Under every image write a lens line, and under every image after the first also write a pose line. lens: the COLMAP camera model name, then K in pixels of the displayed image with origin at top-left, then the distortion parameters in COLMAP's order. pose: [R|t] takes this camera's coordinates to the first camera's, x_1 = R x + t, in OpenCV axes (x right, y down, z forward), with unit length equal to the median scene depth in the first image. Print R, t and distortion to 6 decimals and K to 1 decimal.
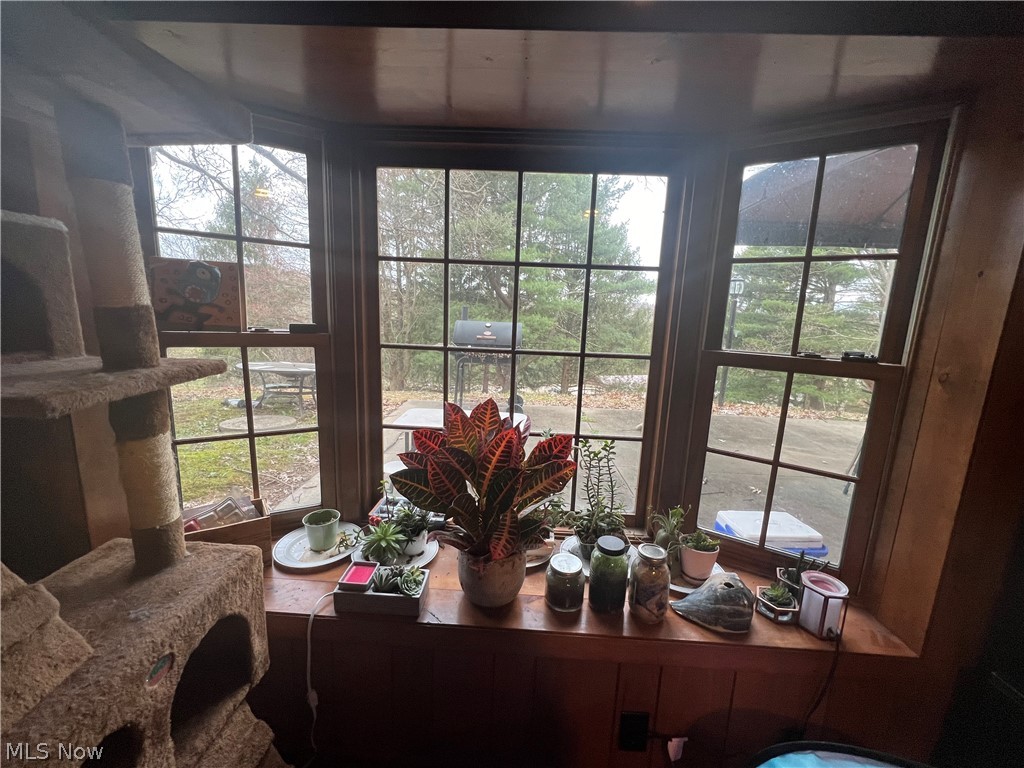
lens RADIAL K [[410.0, 0, 515.4], [0, 410.0, 380.7], [0, 0, 1]] dist [0.002234, 0.000435]
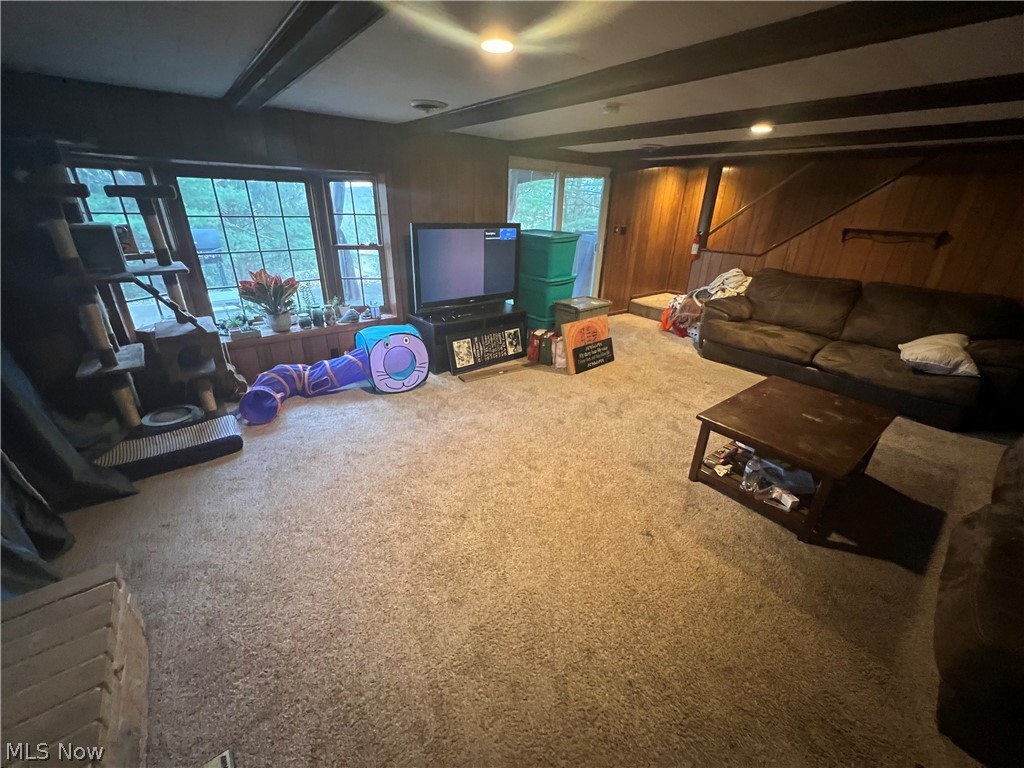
lens RADIAL K [[410.0, 0, 513.1], [0, 410.0, 376.2], [0, 0, 1]] dist [0.002234, 0.000435]
pose [[0.758505, -0.271034, 0.592630, -0.704774], [0.114774, 0.950752, 0.287920, 0.151764], [-0.641481, -0.150371, 0.752258, -2.721411]]
